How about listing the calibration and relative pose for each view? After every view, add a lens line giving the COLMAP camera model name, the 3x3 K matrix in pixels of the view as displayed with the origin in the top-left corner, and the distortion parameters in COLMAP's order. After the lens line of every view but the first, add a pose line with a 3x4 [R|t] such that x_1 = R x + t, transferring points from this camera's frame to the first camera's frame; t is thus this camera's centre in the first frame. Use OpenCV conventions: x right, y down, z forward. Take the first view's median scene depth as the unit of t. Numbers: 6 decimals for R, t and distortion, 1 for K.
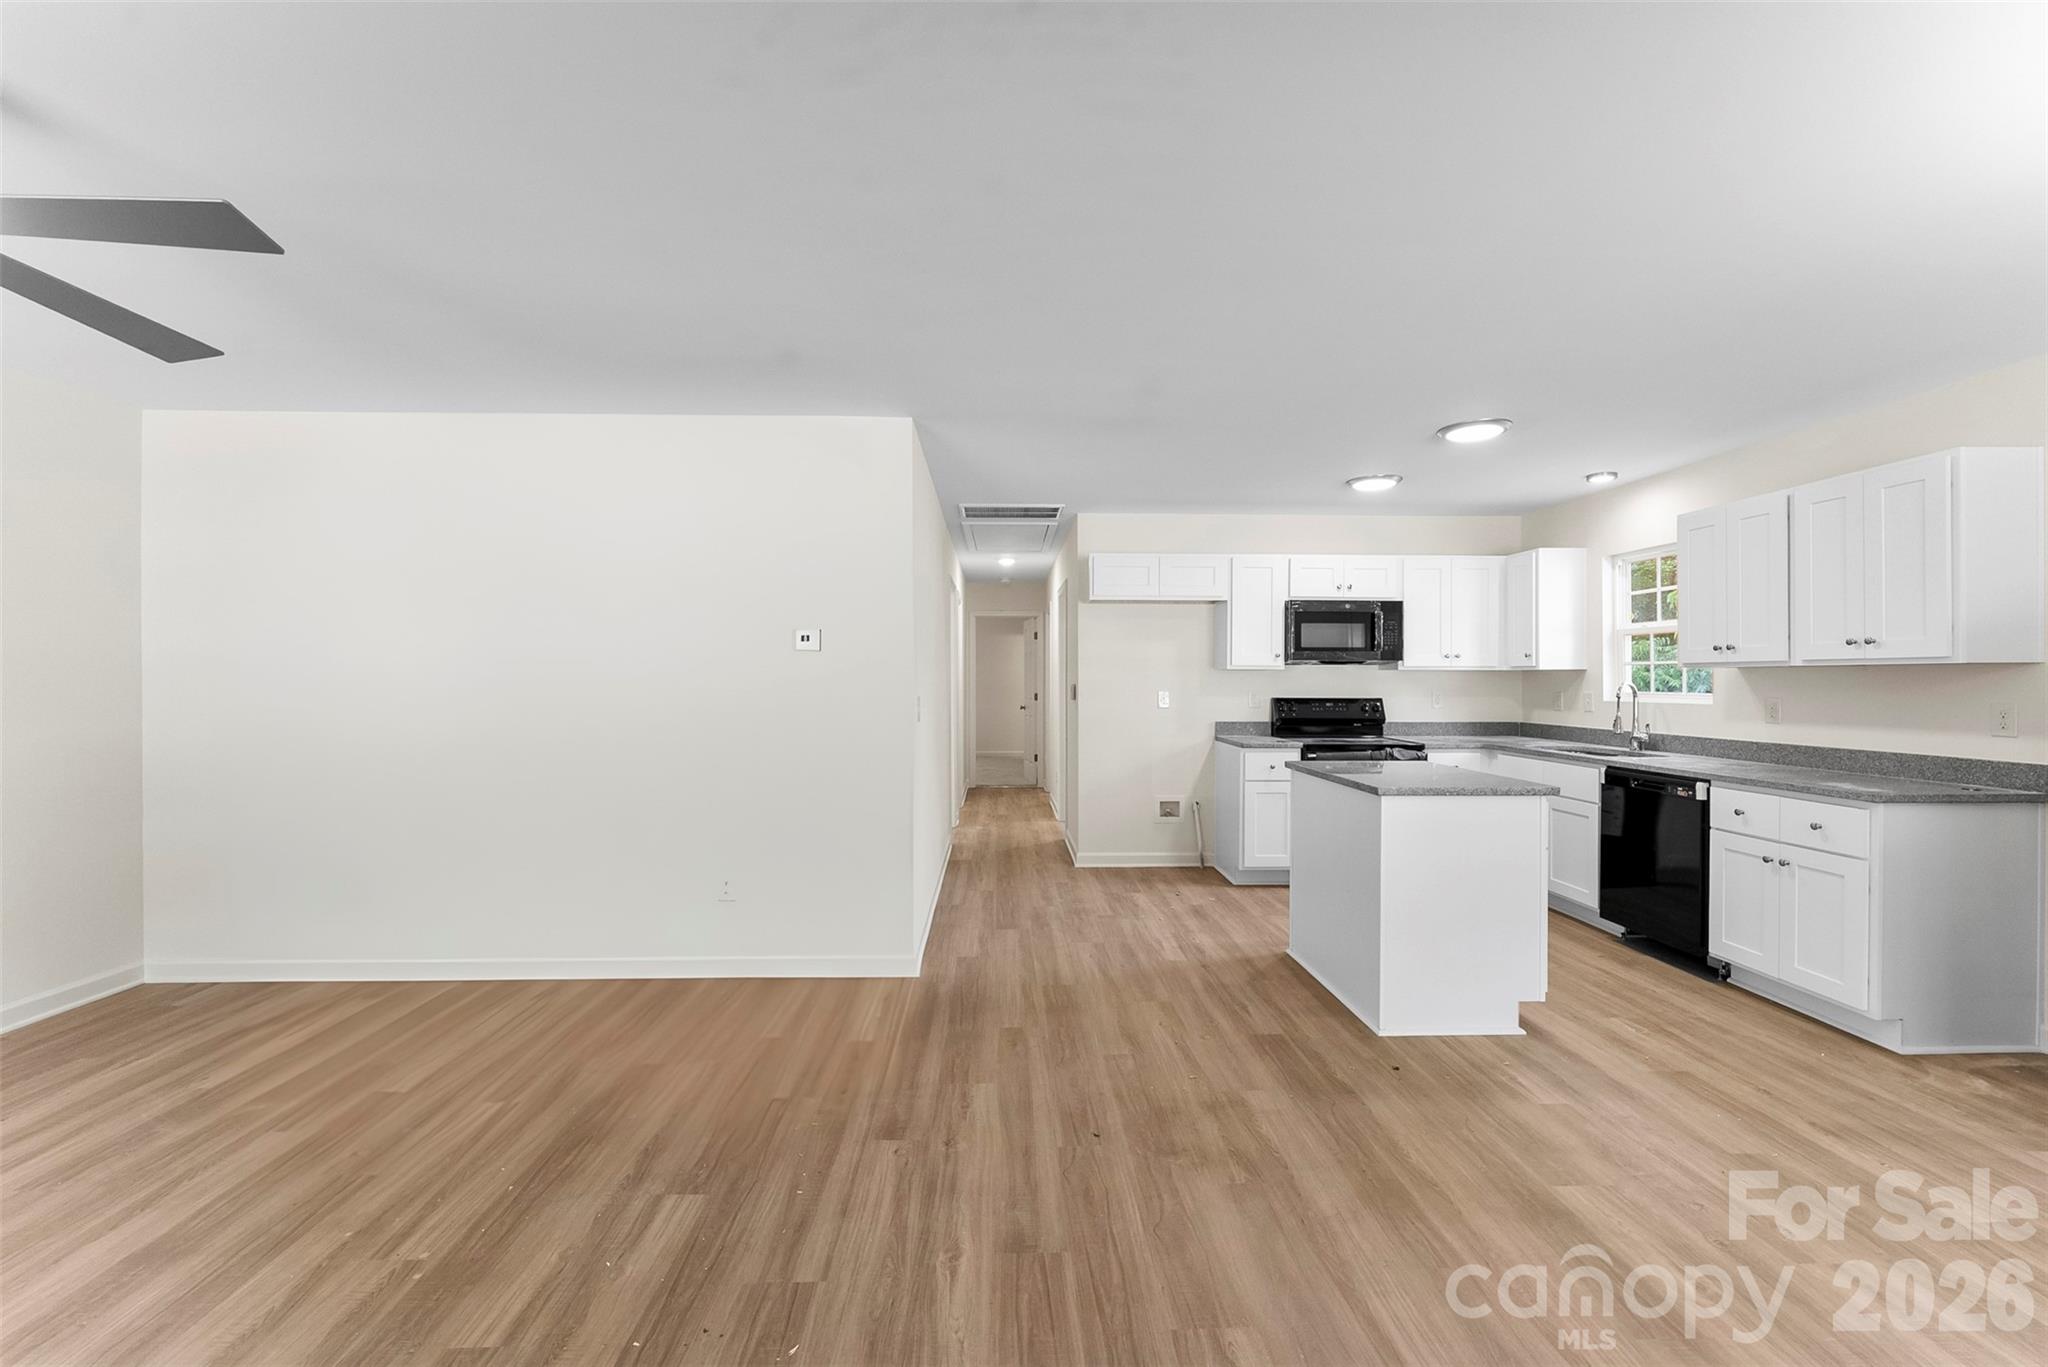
lens RADIAL K [[828.6, 0, 1020.1], [0, 828.6, 675.6], [0, 0, 1]] dist [-0.000377, 0.000021]
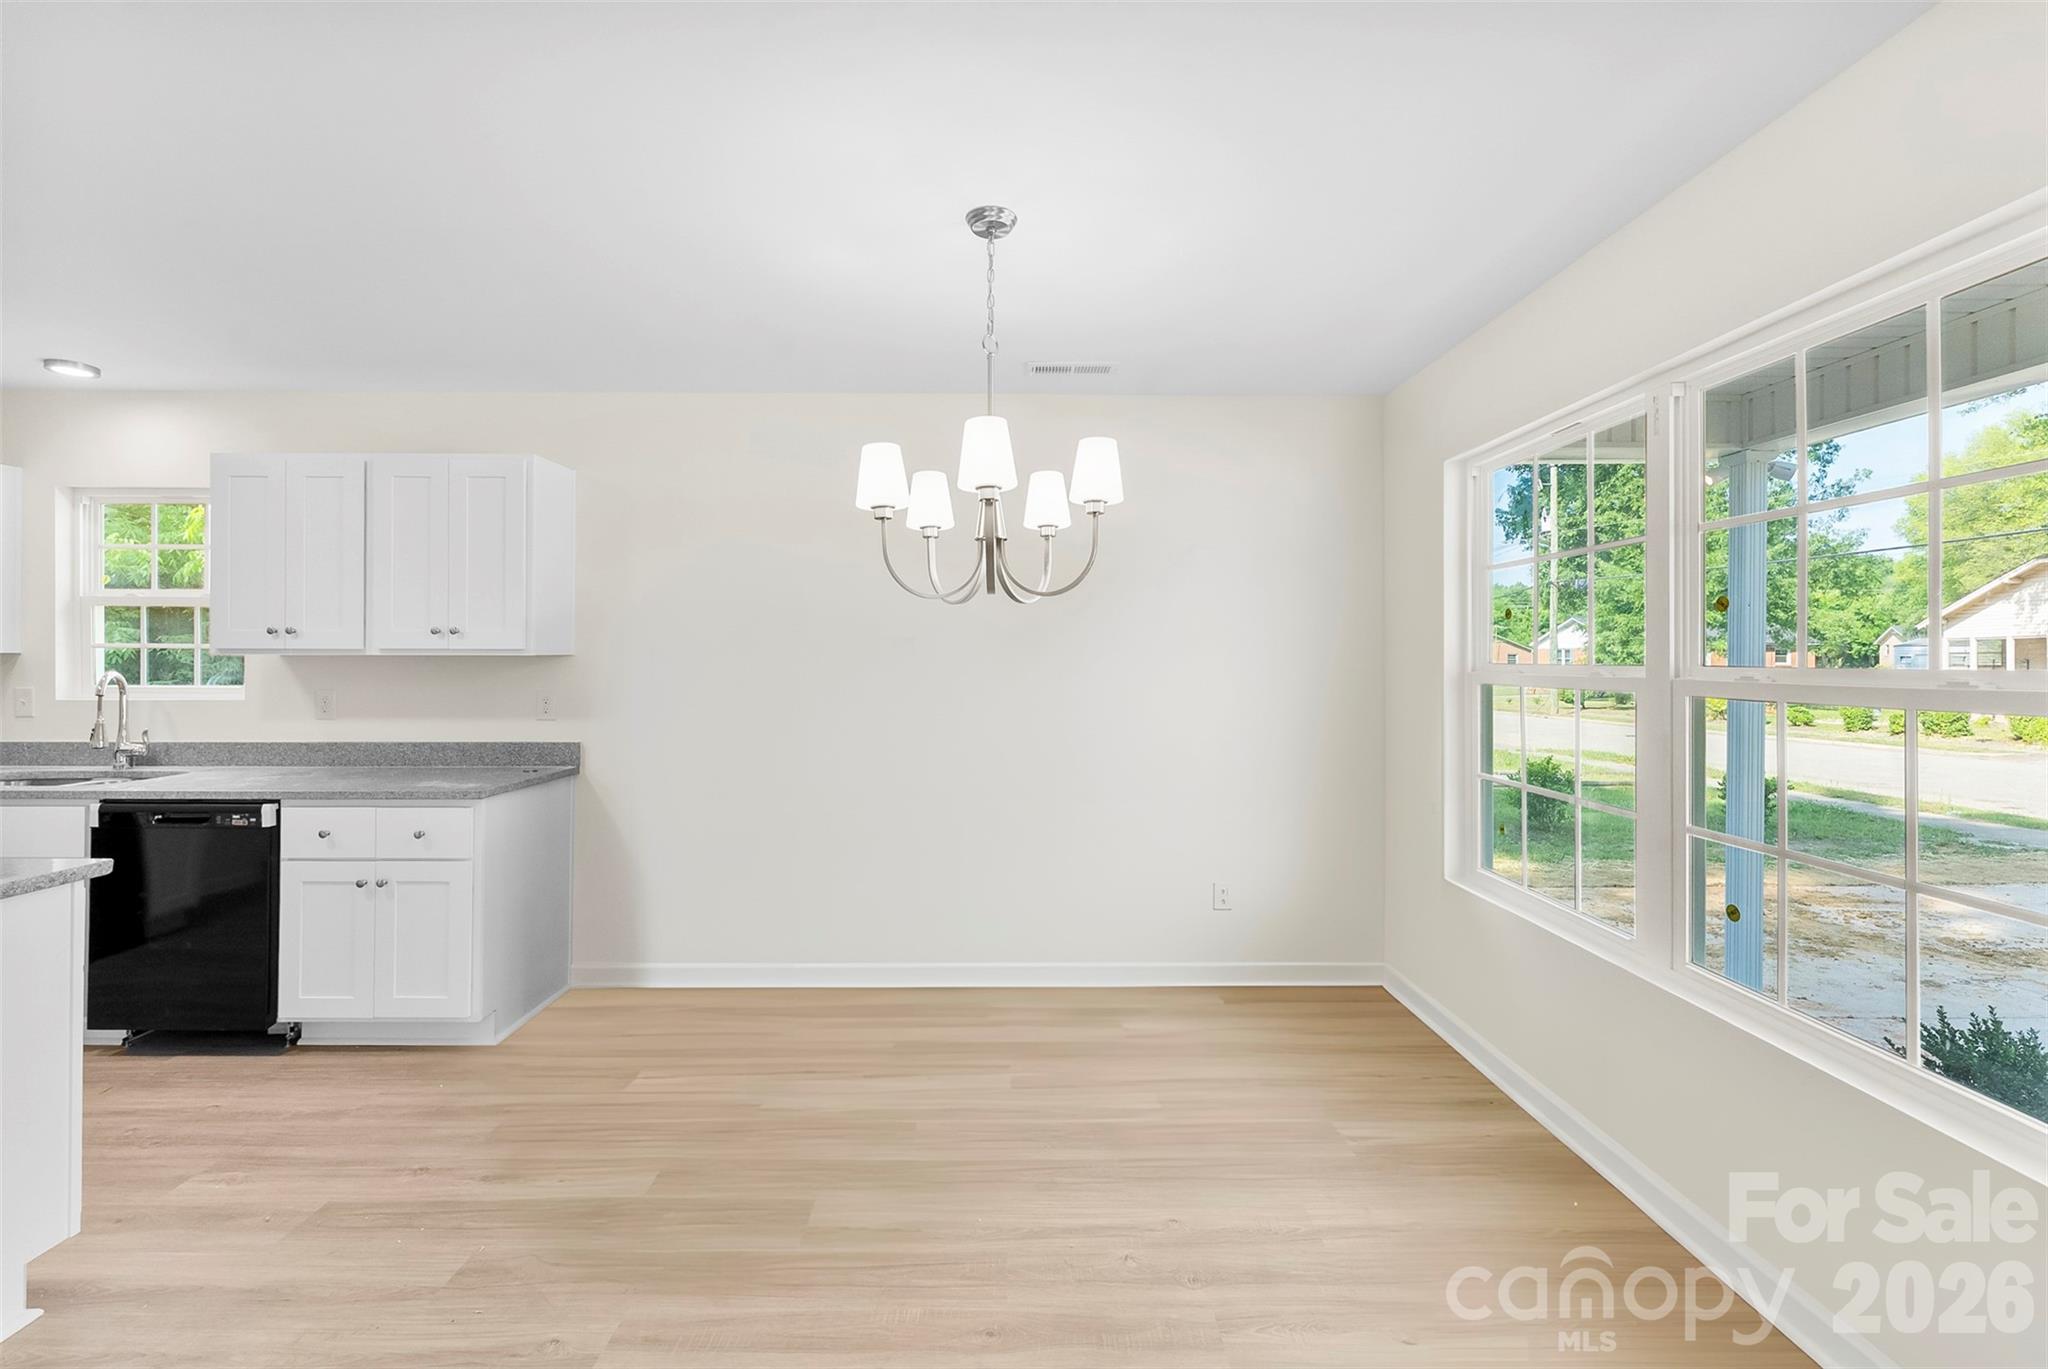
lens RADIAL K [[841.0, 0, 1022.1], [0, 841.0, 656.0], [0, 0, 1]] dist [-0.001980, -0.000298]
pose [[0.016880, 0.000602, 0.999857, 0.046208], [-0.006478, 0.999979, -0.000493, -0.014356], [-0.999837, -0.006469, 0.016884, 0.280464]]
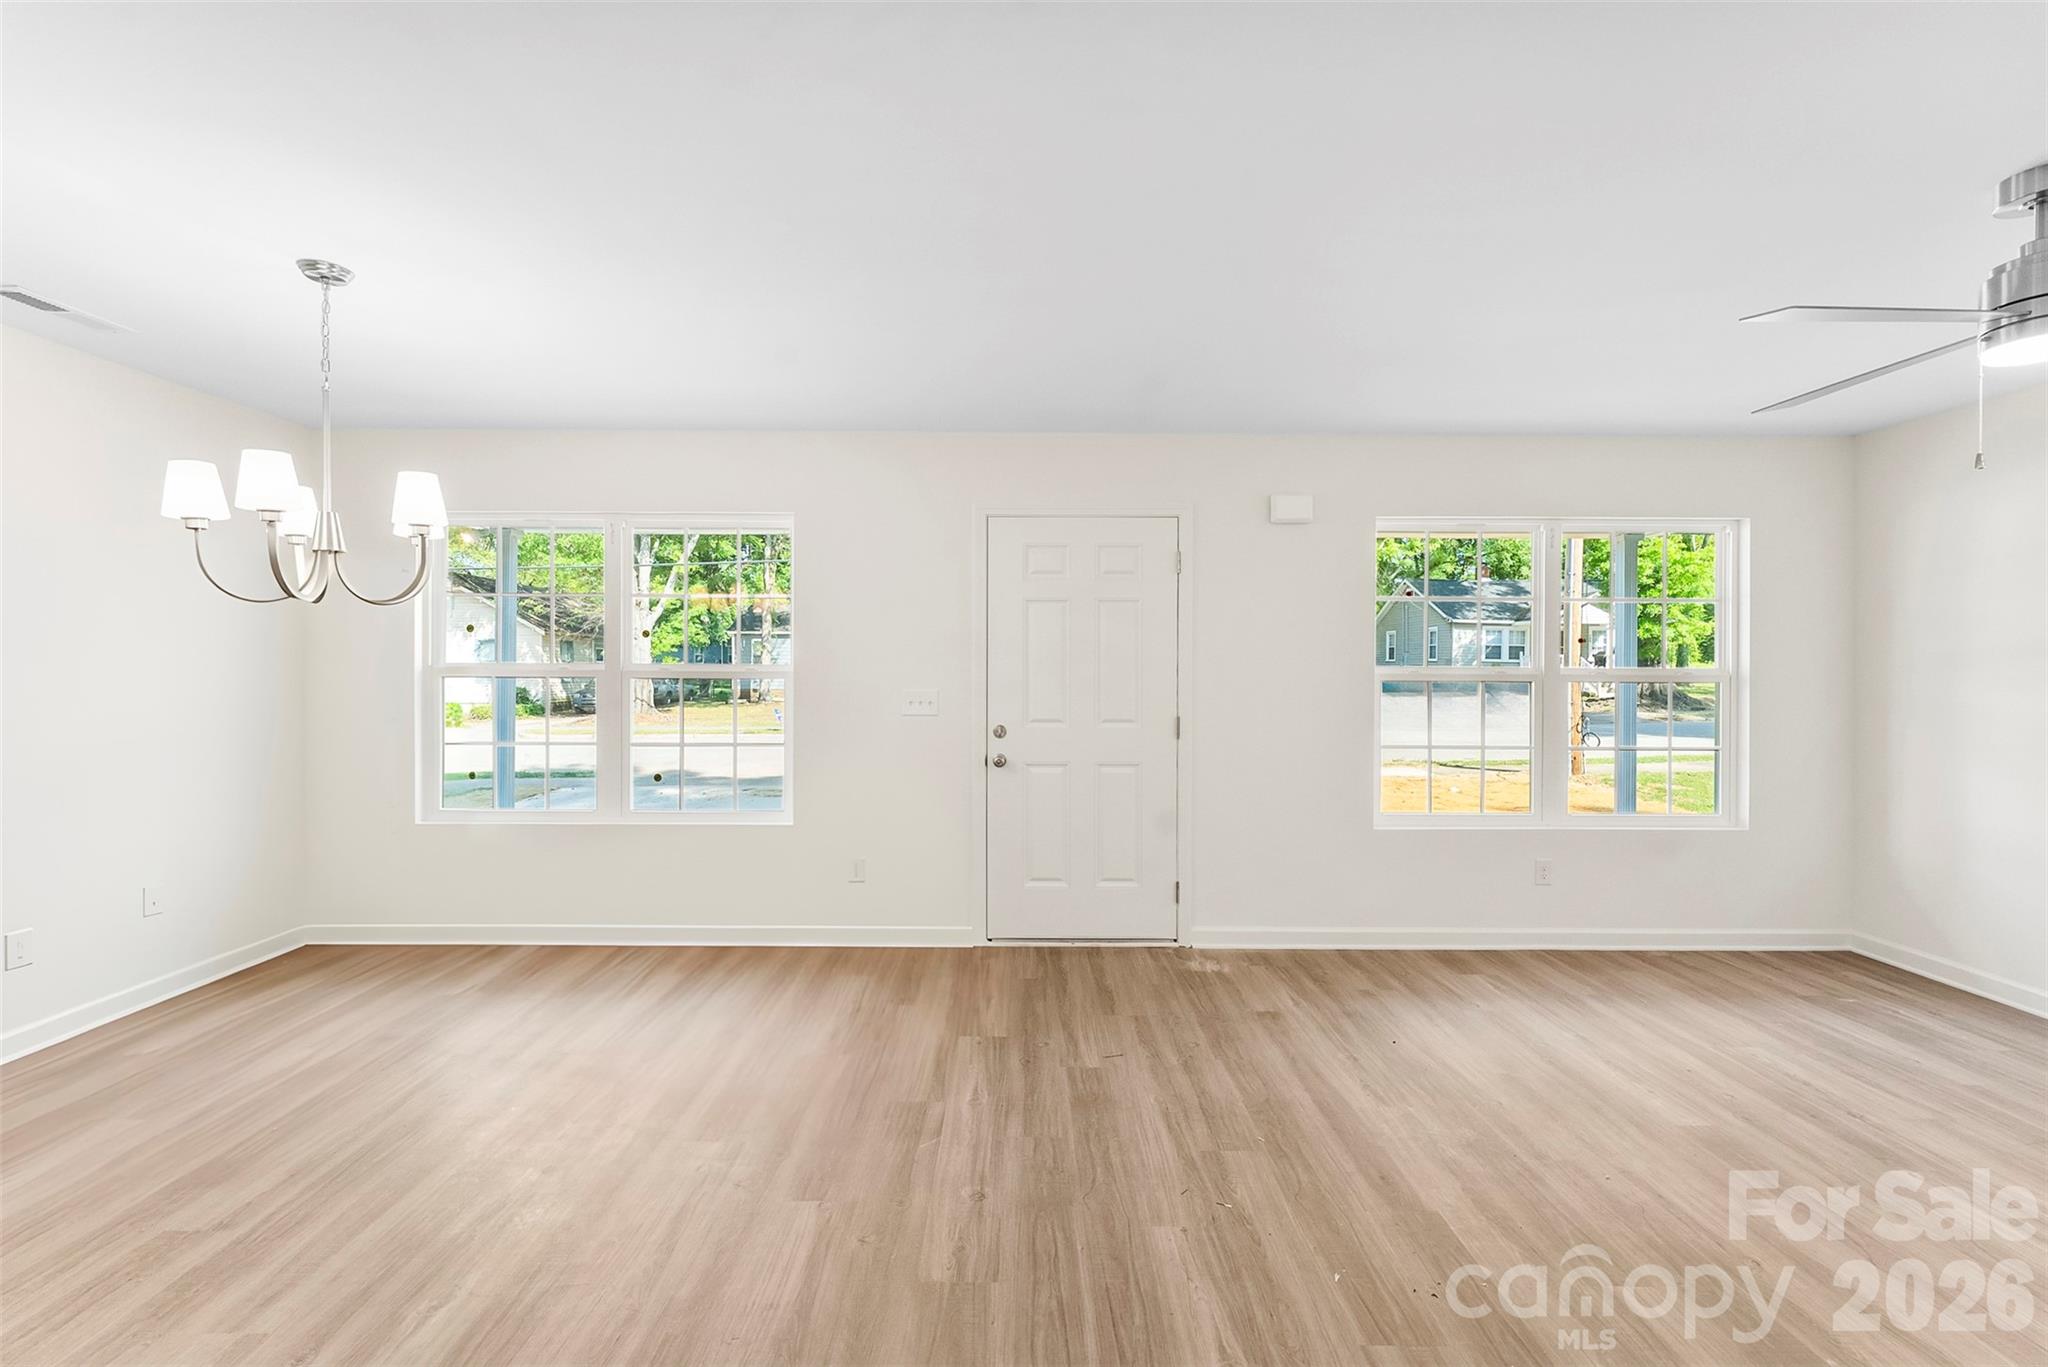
lens RADIAL K [[833.3, 0, 1028.2], [0, 833.3, 674.2], [0, 0, 1]] dist [-0.003049, -0.000250]
pose [[-0.999846, -0.005692, 0.016590, 0.059921], [-0.005620, 0.999975, 0.004375, -0.002856], [-0.016615, 0.004281, -0.999853, 0.968063]]
